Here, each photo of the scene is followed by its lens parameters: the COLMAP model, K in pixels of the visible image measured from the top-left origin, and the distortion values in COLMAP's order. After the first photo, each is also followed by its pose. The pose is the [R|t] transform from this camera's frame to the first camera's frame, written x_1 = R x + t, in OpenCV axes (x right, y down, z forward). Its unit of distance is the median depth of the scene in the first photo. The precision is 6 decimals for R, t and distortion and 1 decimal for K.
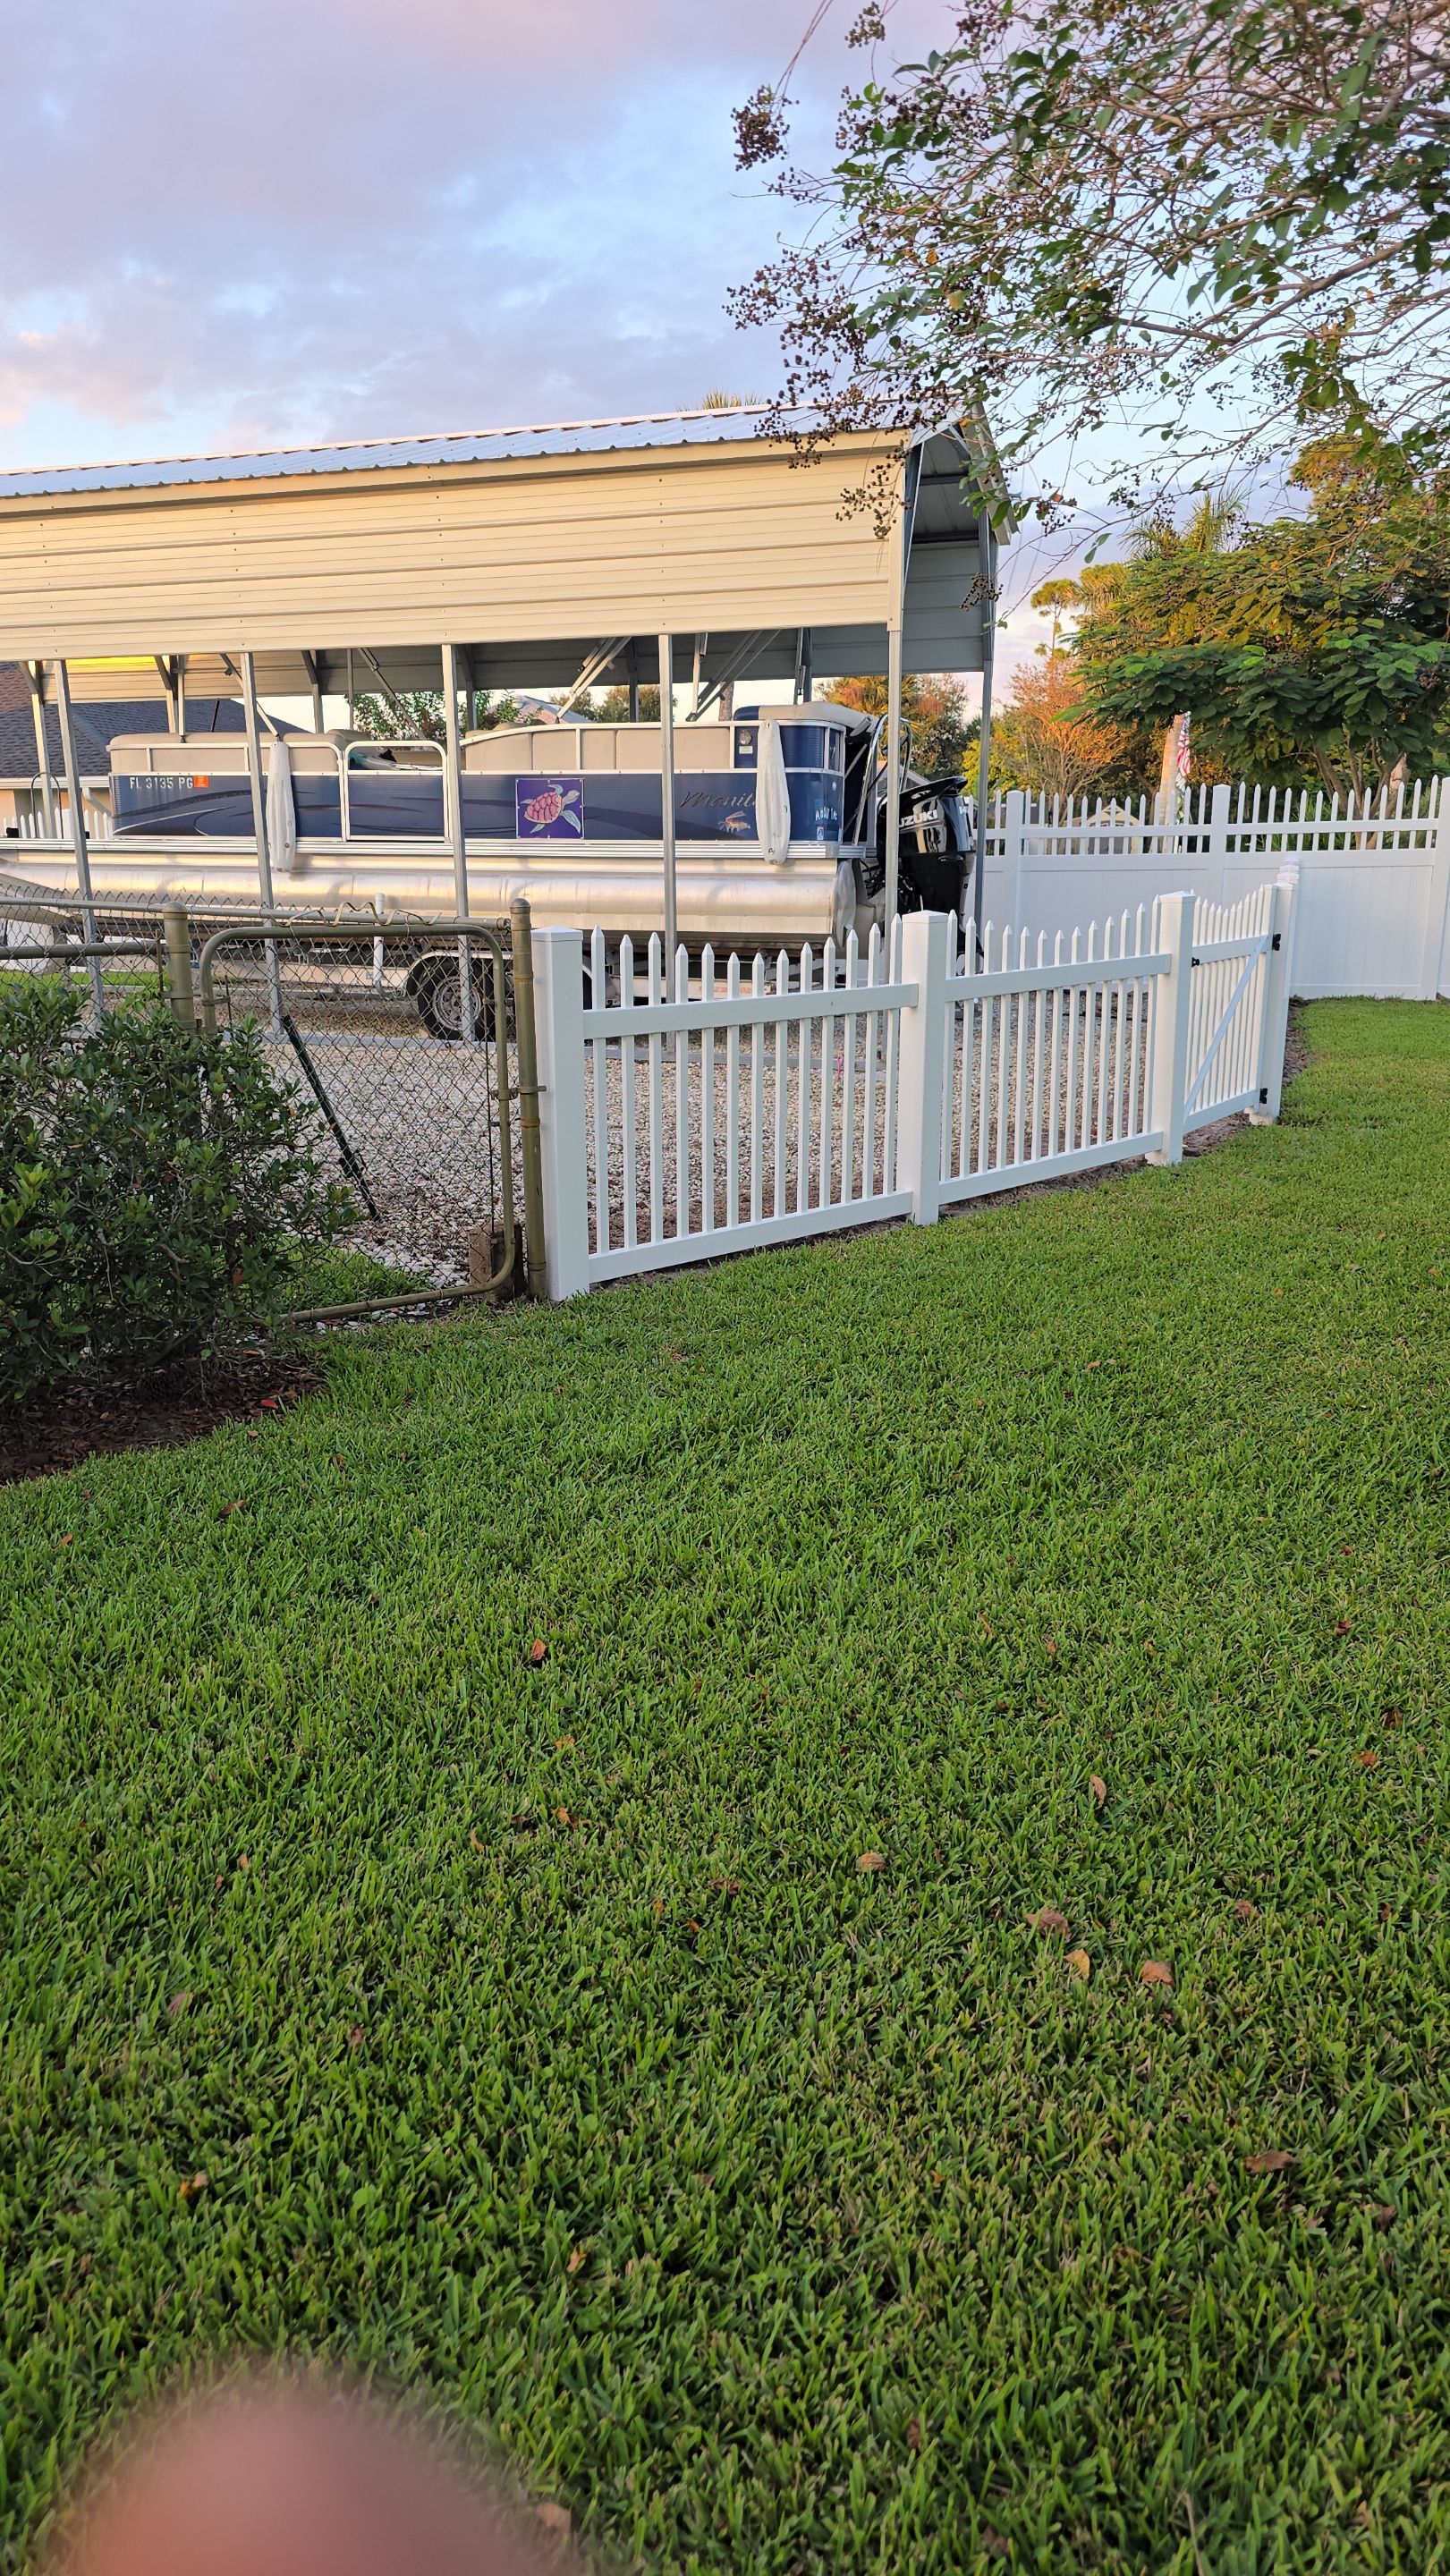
lens RADIAL K [[1839.9, 0, 725.0], [0, 1839.9, 1288.0], [0, 0, 1]] dist [0.108320, -0.068773]
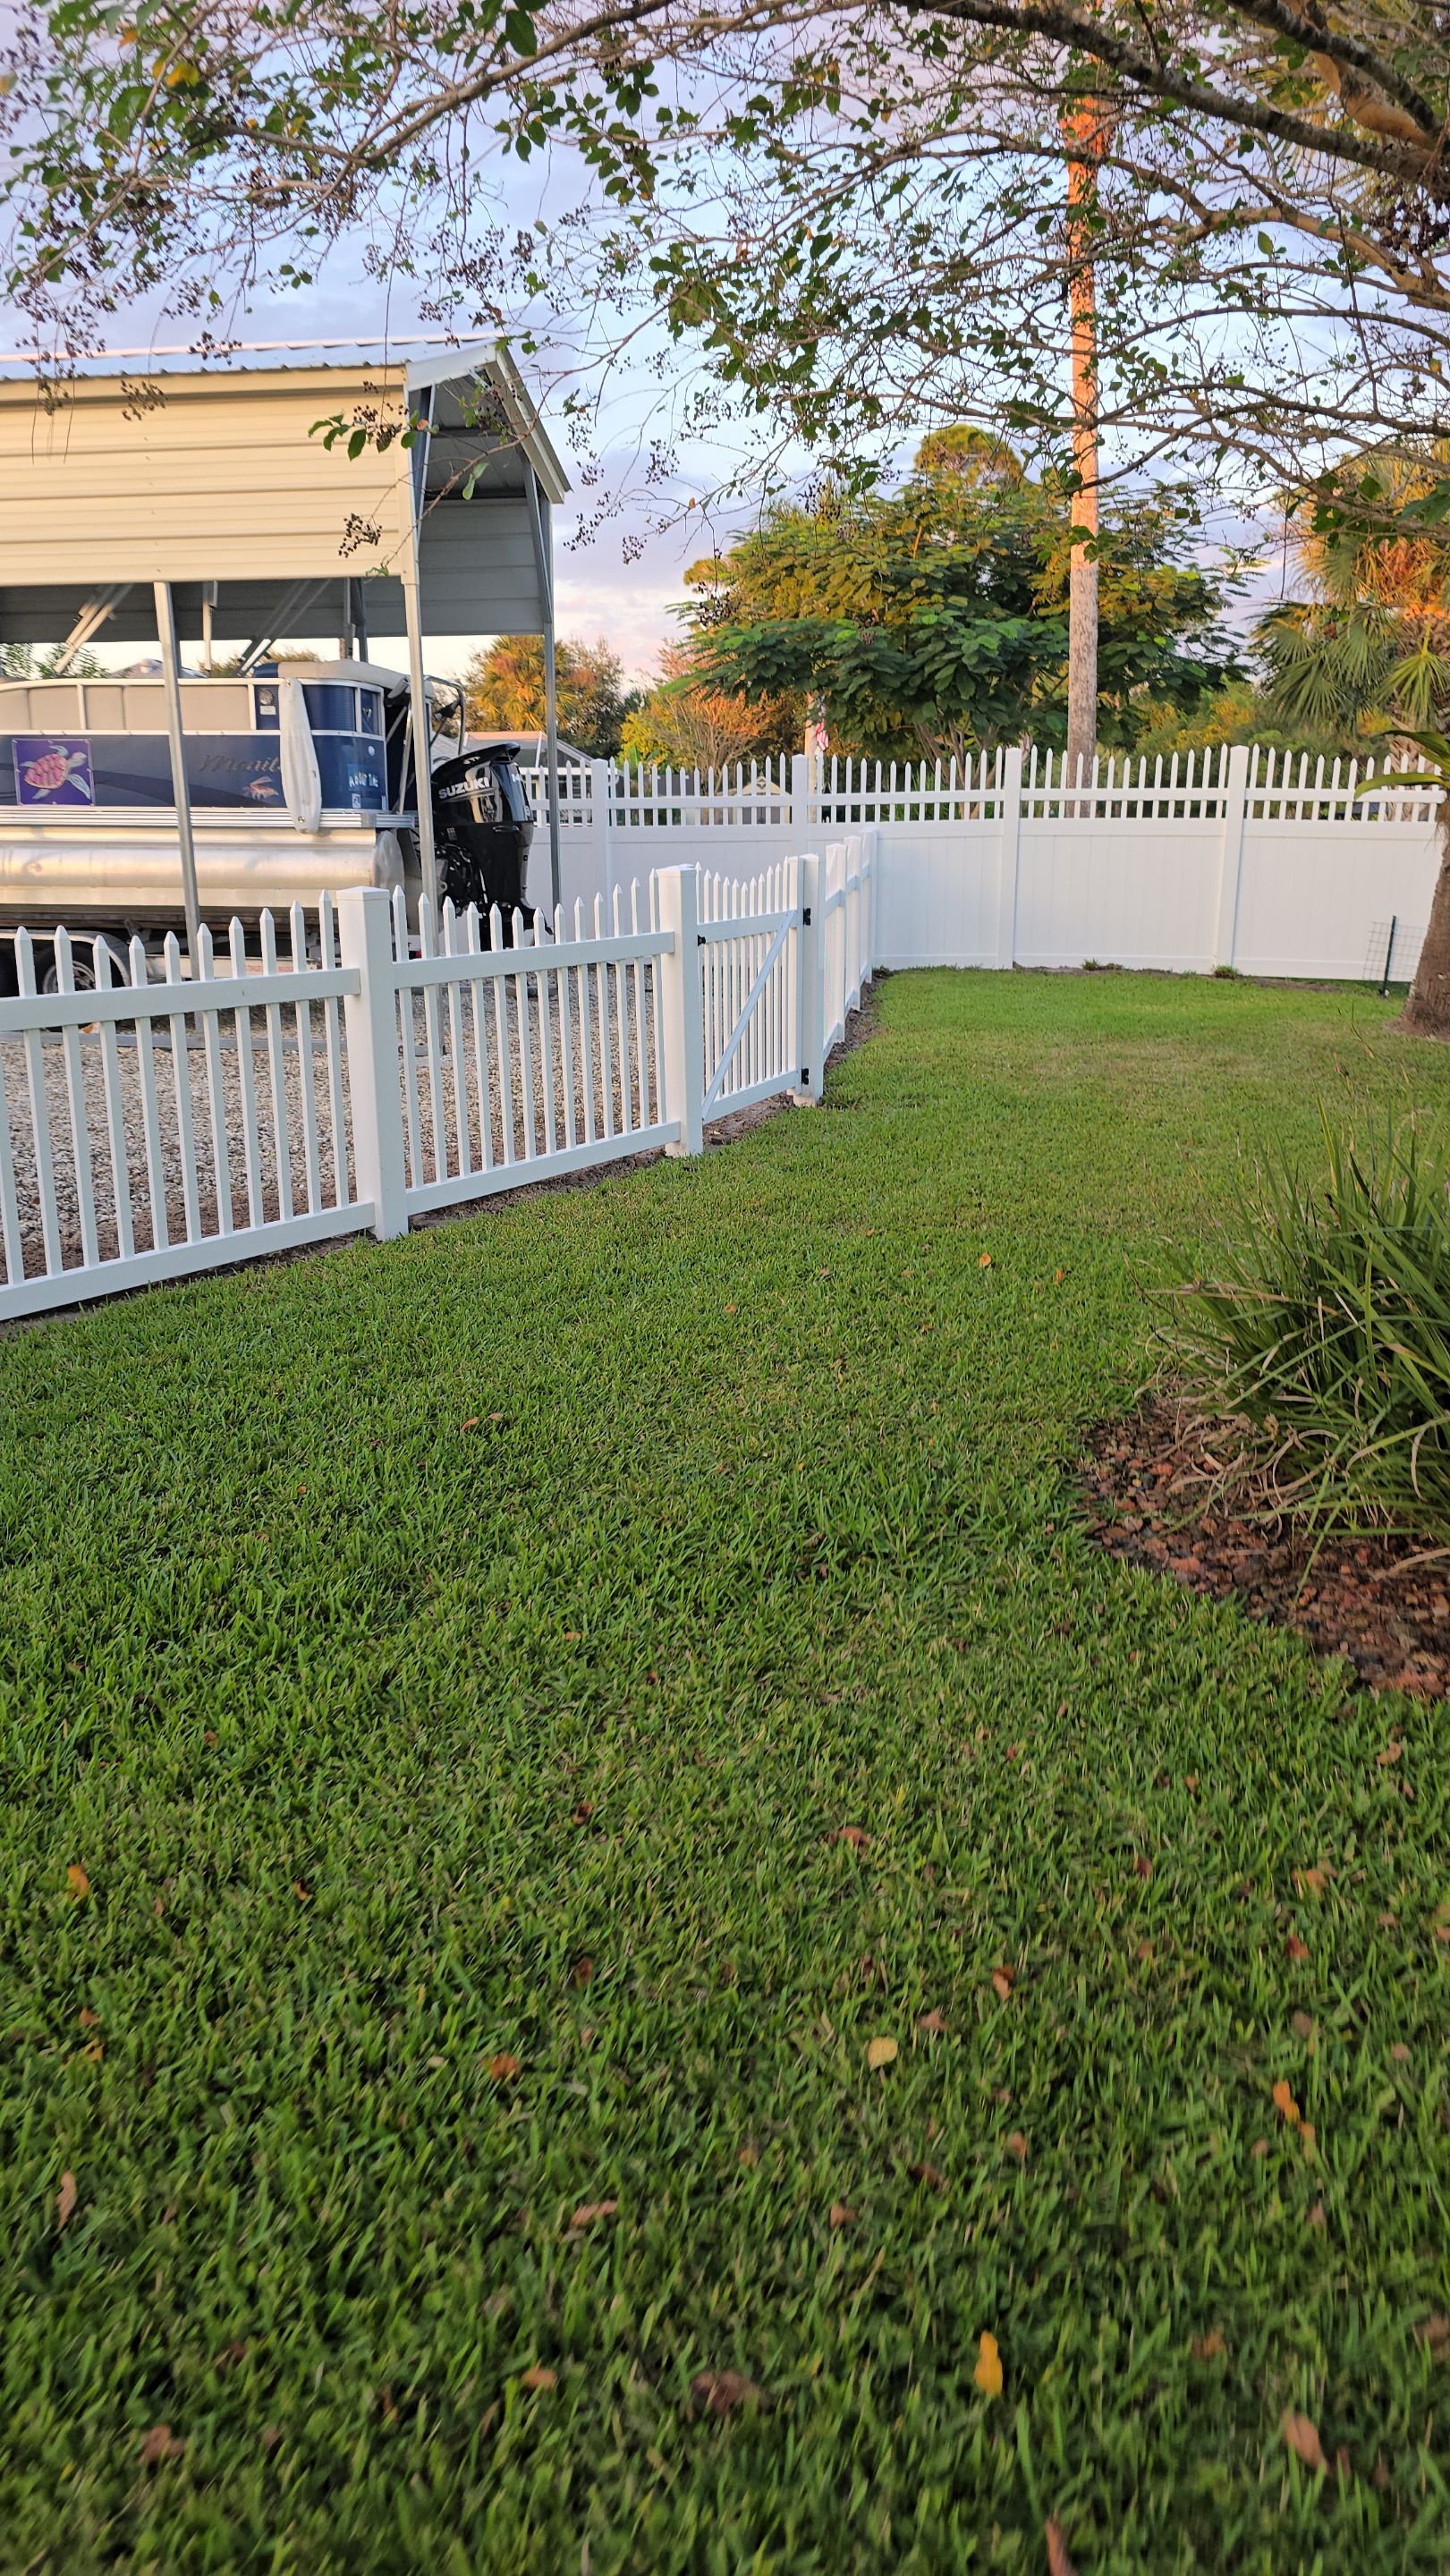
lens RADIAL K [[1810.5, 0, 723.0], [0, 1810.5, 1258.7], [0, 0, 1]] dist [0.093265, -0.107466]
pose [[0.985662, -0.043235, 0.163097, 0.074224], [0.042326, 0.999063, 0.009047, -0.015507], [-0.163335, -0.002014, 0.986569, 0.061383]]
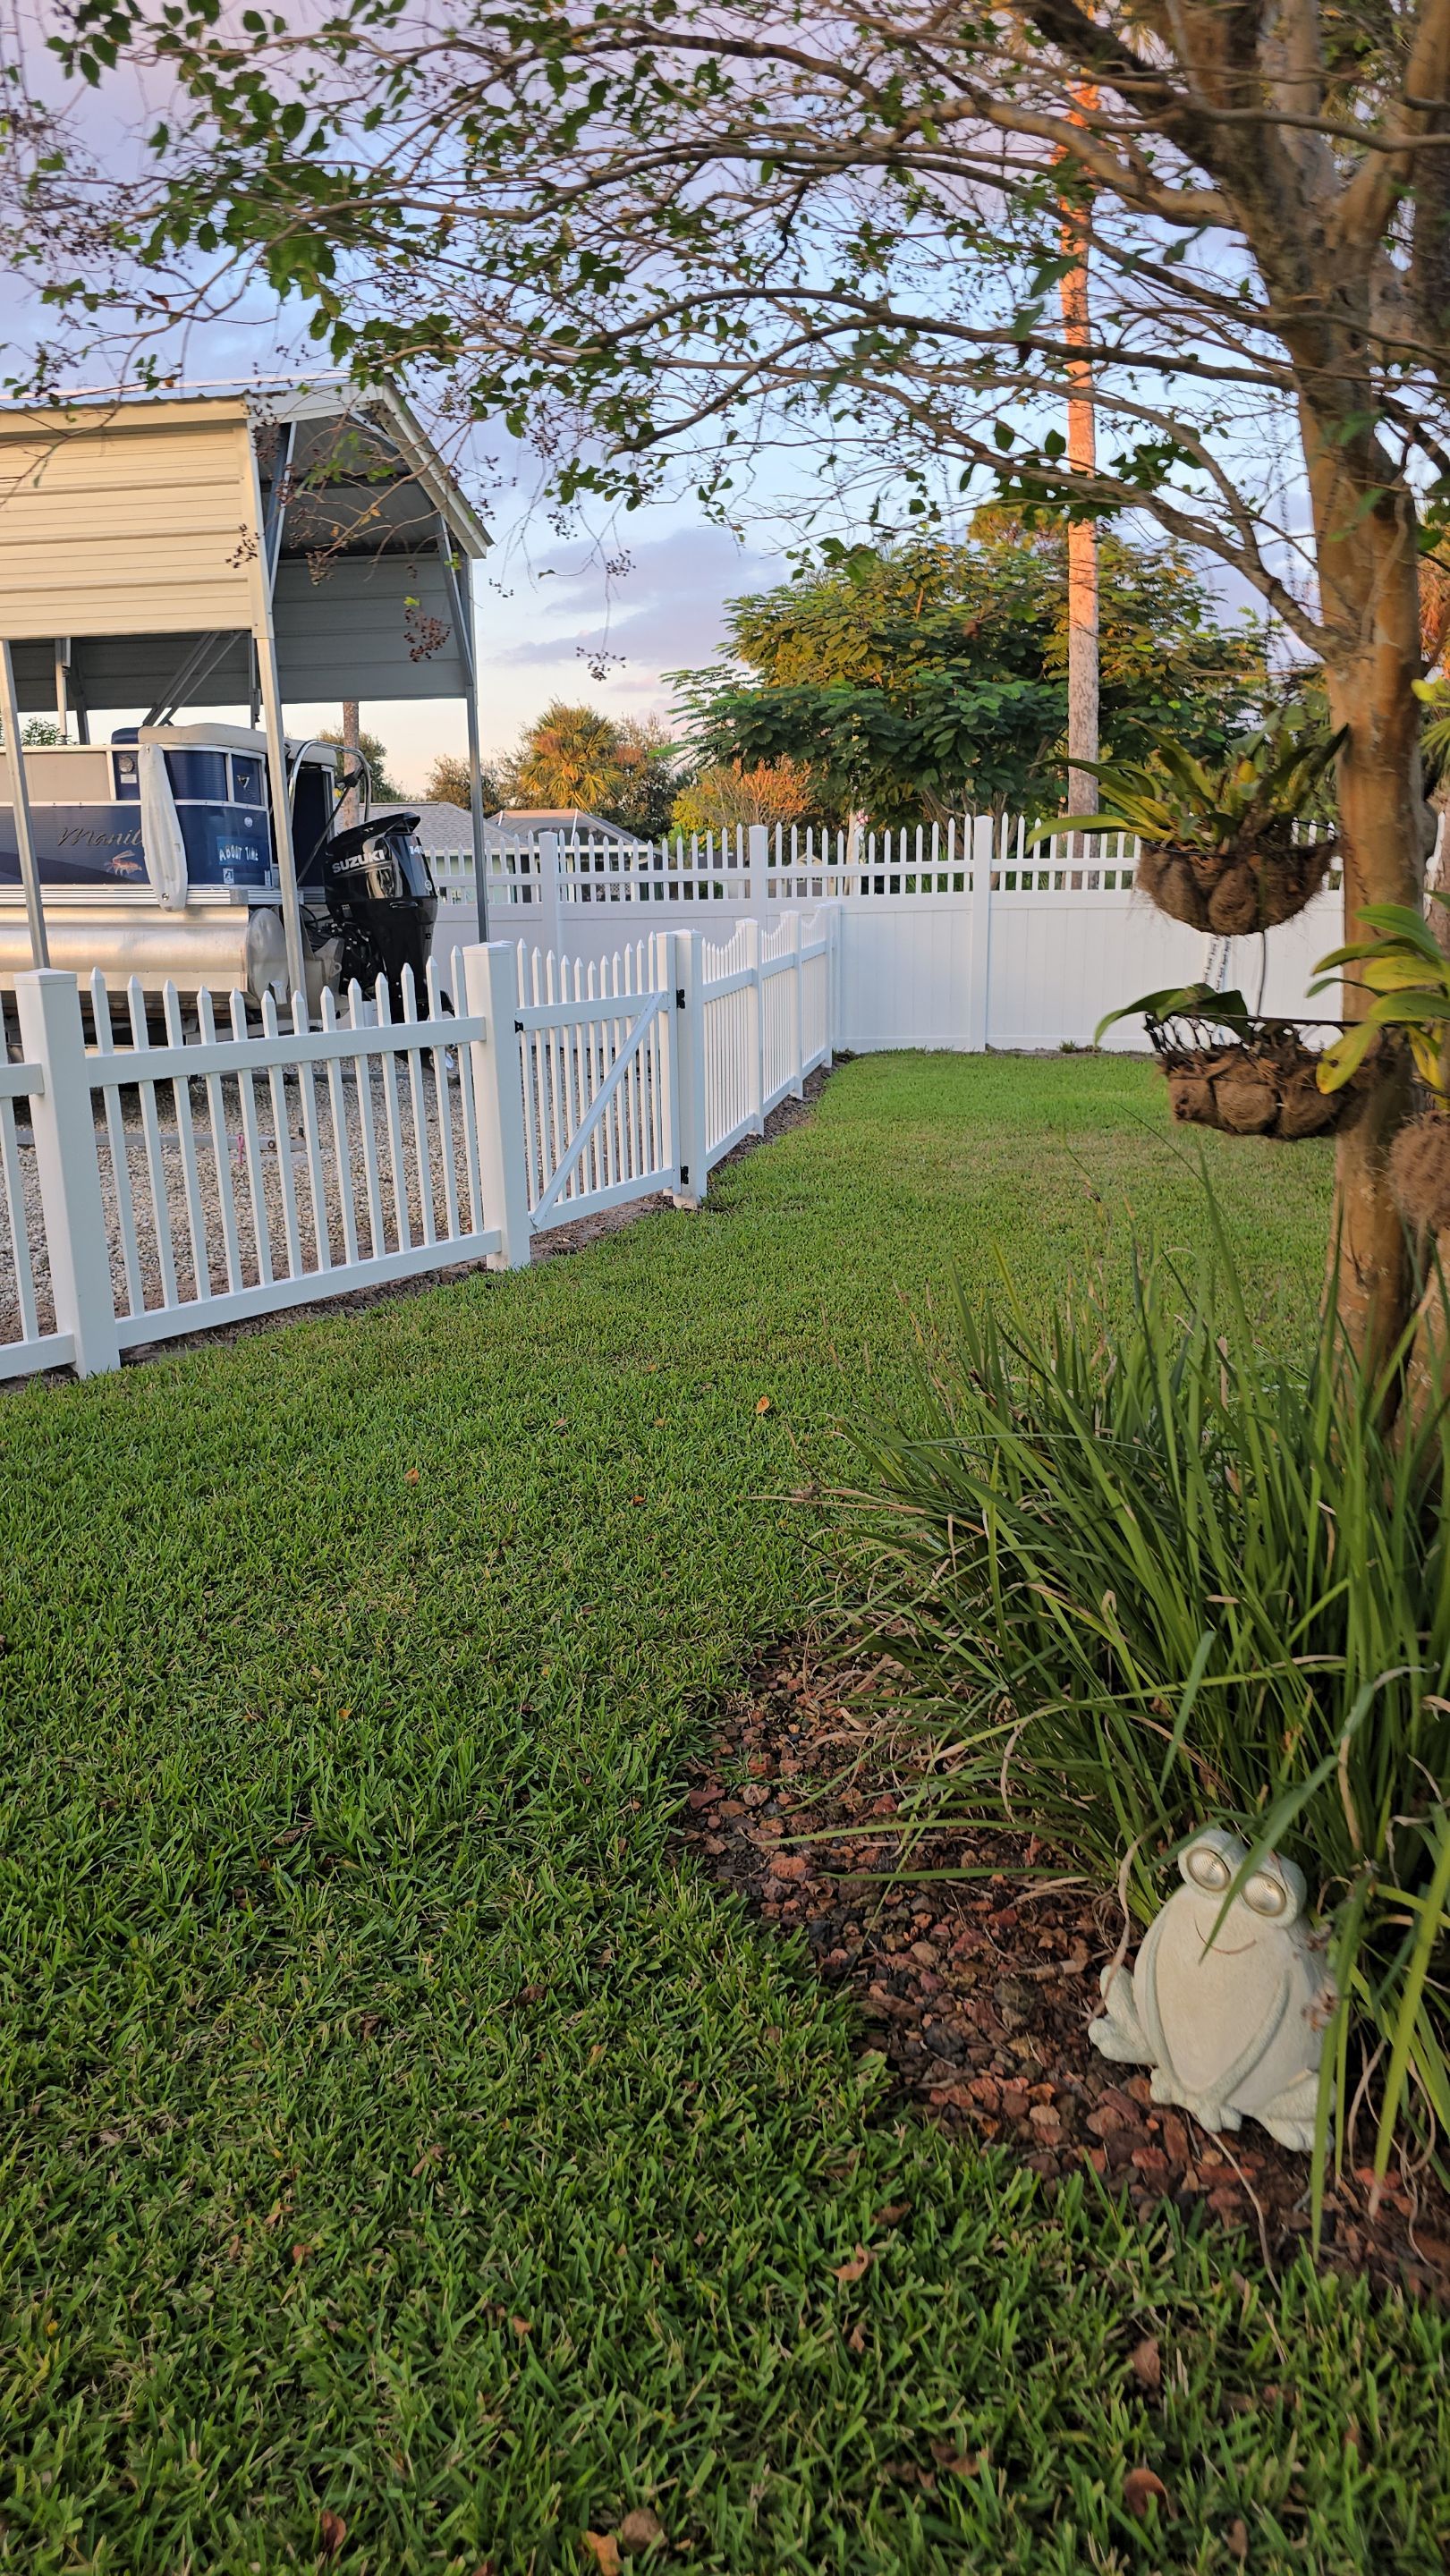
lens RADIAL K [[1839.9, 0, 725.0], [0, 1839.9, 1288.0], [0, 0, 1]] dist [0.108320, -0.068773]
pose [[0.990918, -0.040113, 0.128346, 0.162987], [0.043174, 0.998844, -0.021157, -0.026086], [-0.127349, 0.026506, 0.991504, 0.118134]]
